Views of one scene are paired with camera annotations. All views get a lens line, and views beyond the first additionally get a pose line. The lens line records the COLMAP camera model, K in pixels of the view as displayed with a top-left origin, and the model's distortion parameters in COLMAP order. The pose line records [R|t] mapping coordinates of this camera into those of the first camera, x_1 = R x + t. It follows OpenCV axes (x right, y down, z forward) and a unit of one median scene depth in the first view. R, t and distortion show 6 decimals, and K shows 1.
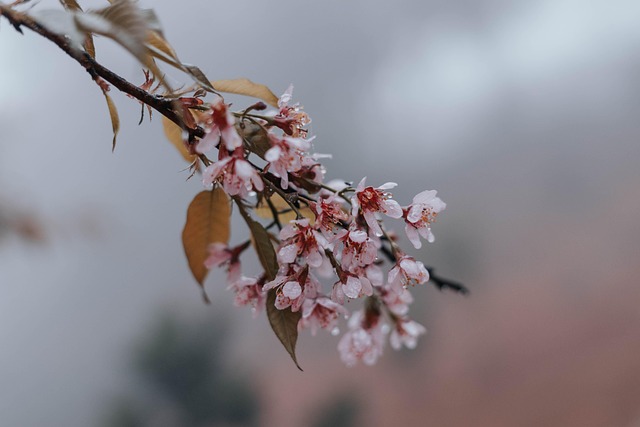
lens RADIAL K [[1054.3, 0, 319.9], [0, 1054.3, 213.6], [0, 0, 1]] dist [0.012684, 0.048849]
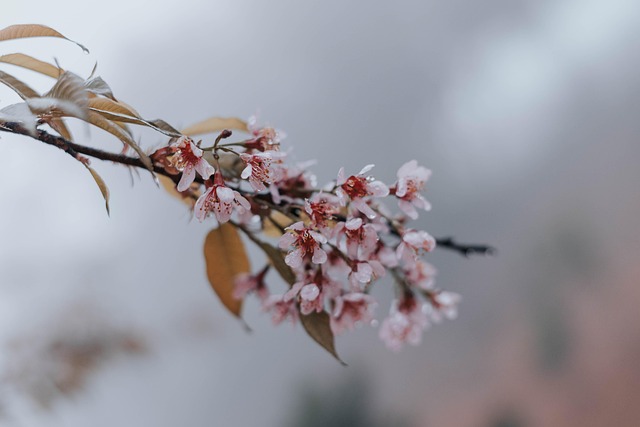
lens RADIAL K [[1054.3, 0, 319.9], [0, 1054.3, 213.6], [0, 0, 1]] dist [0.012684, 0.048849]
pose [[0.945805, -0.302004, -0.119359, 0.129850], [0.293270, 0.952207, -0.085406, 0.089405], [0.139447, 0.045773, 0.989171, -0.035635]]
